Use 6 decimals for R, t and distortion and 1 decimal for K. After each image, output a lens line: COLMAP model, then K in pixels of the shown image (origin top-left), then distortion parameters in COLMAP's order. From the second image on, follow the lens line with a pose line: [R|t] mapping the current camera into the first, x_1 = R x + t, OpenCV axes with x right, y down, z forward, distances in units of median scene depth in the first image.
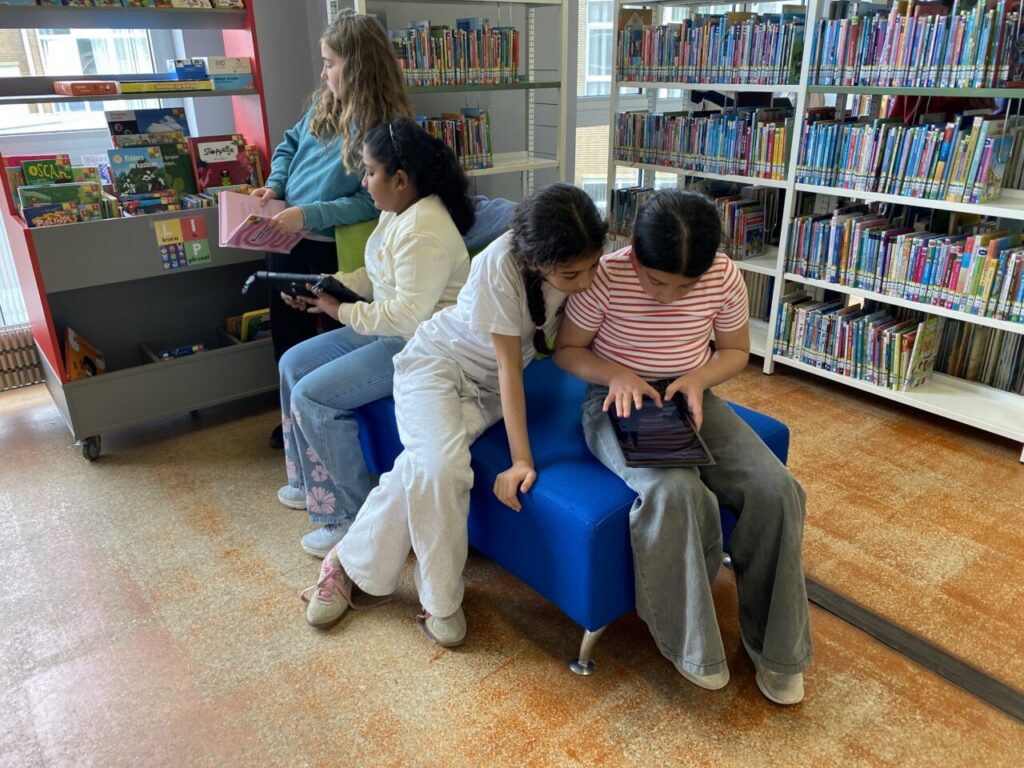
lens RADIAL K [[770.7, 0, 505.6], [0, 770.7, 386.2], [0, 0, 1]] dist [0.005524, -0.018840]
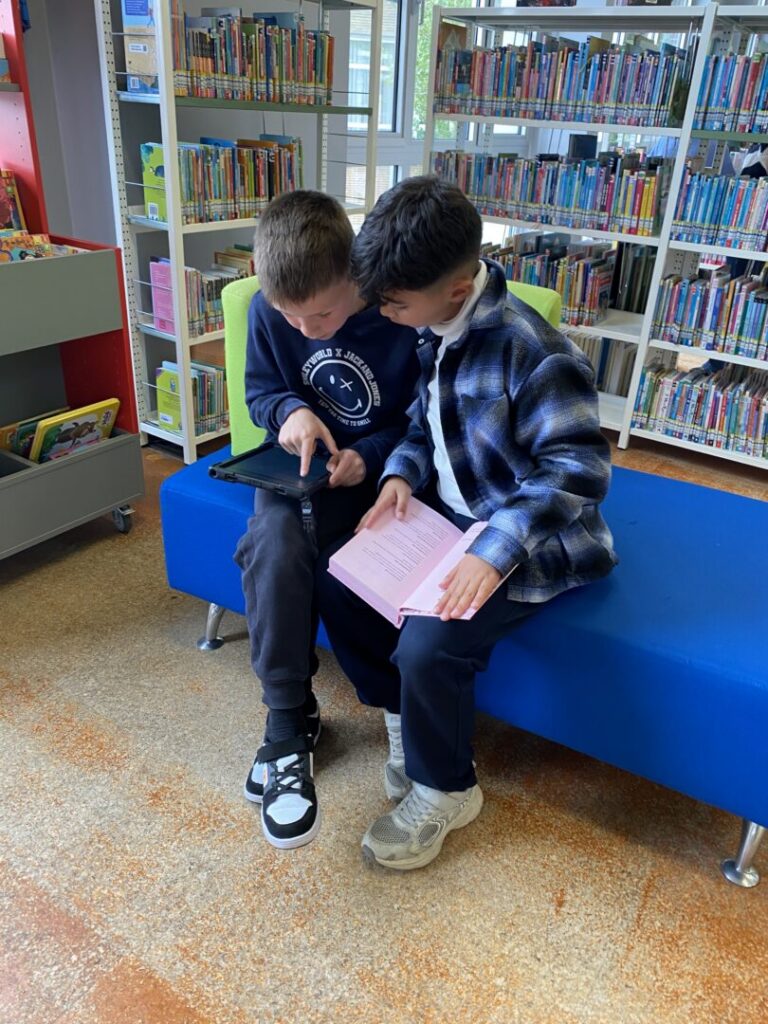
lens RADIAL K [[770.7, 0, 389.4], [0, 770.7, 505.3], [0, 0, 1]] dist [0.005524, -0.018840]
pose [[0.941601, -0.094693, 0.323144, -0.251393], [0.067770, 0.993301, 0.093599, -0.058039], [-0.329842, -0.066234, 0.941710, 0.222490]]
